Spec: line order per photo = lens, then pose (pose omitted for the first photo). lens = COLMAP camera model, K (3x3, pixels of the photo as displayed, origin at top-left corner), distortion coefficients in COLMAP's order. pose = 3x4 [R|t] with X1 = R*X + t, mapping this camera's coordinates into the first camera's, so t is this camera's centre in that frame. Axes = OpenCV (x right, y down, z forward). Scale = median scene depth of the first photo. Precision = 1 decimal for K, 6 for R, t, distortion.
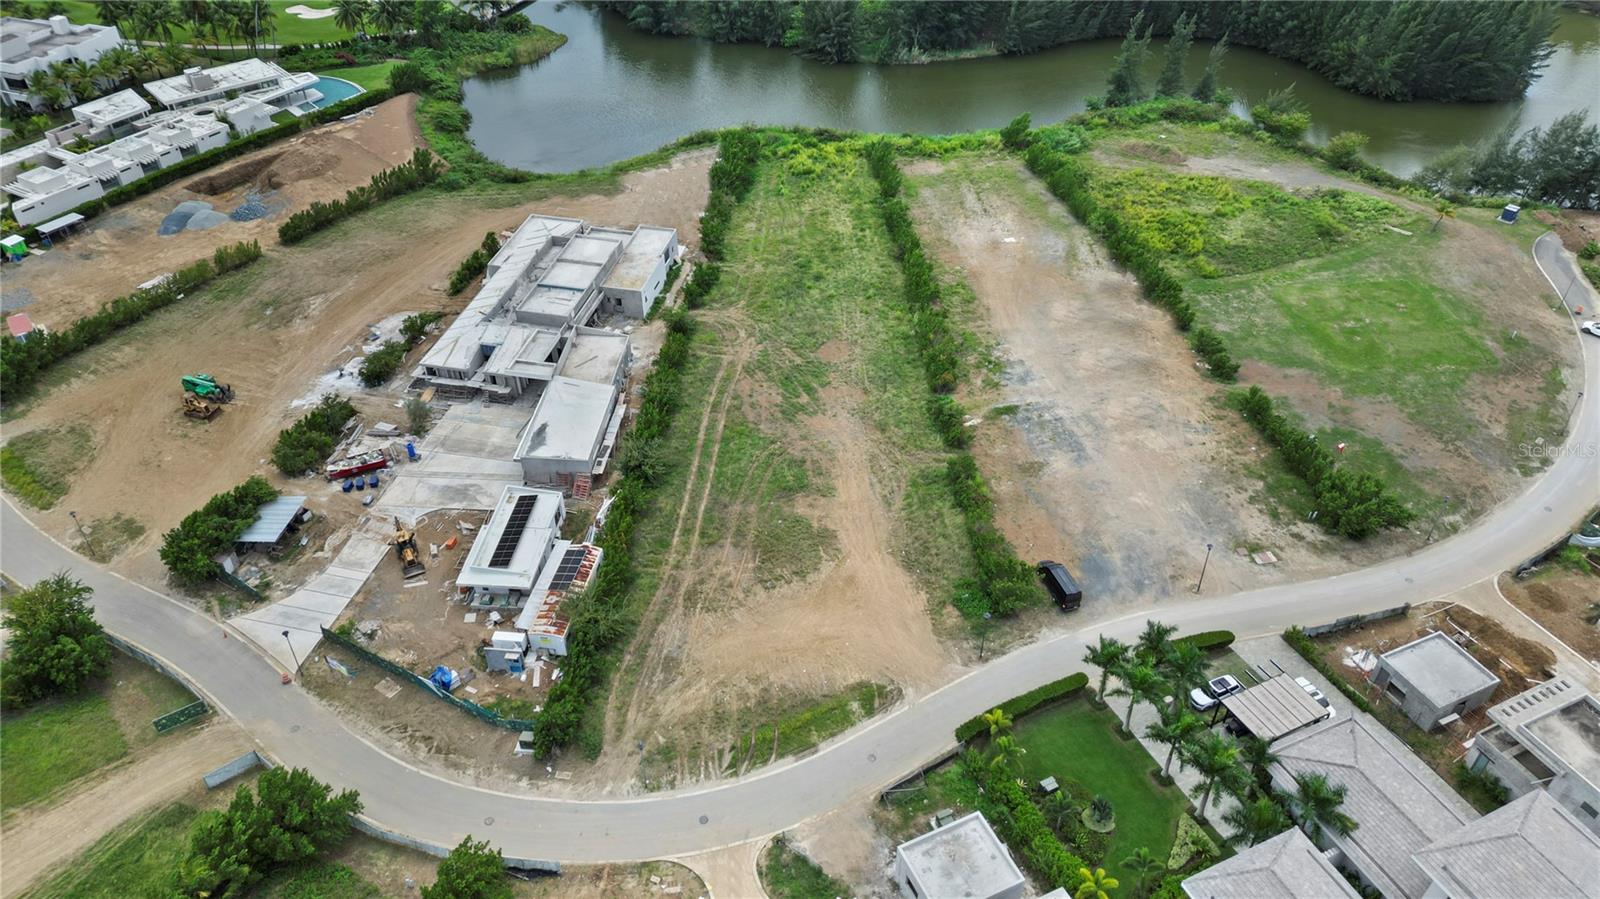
lens RADIAL K [[1105.1, 0, 800.9], [0, 1105.1, 440.5], [0, 0, 1]] dist [0.142950, -0.238060]
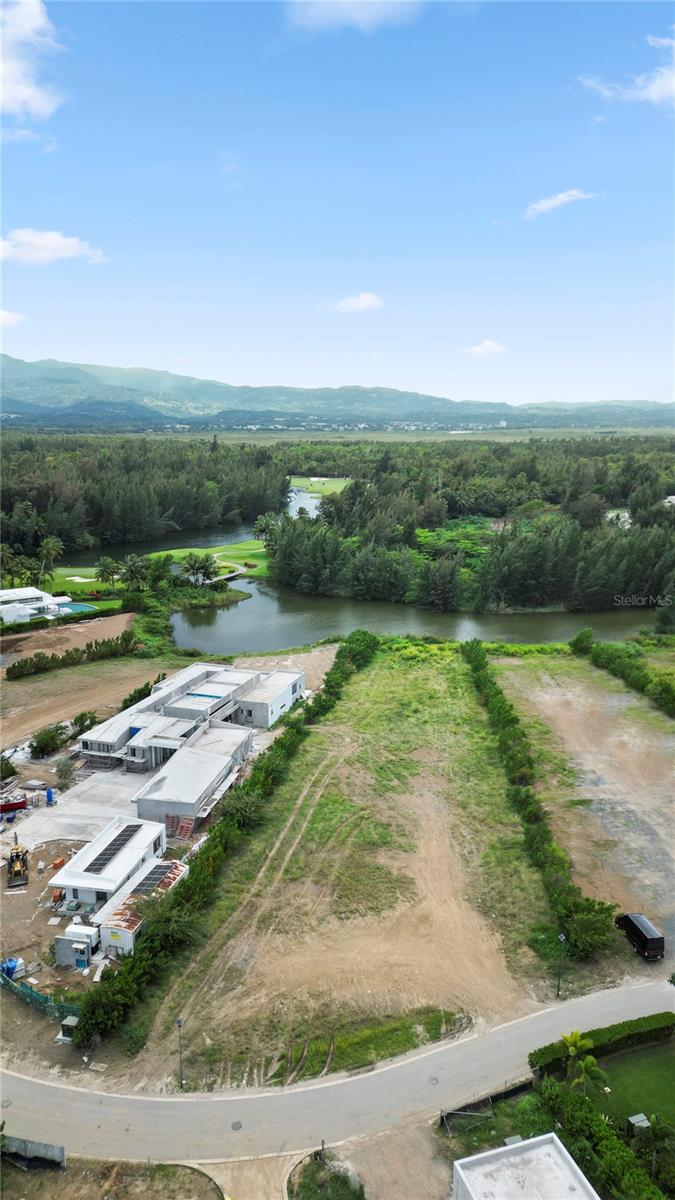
lens RADIAL K [[828.9, 0, 339.0], [0, 828.9, 601.1], [0, 0, 1]] dist [0.100570, -0.101341]
pose [[0.992873, 0.027173, -0.116036, 0.043031], [-0.075343, 0.897513, -0.434505, 0.182893], [0.092337, 0.440151, 0.893164, 0.167176]]
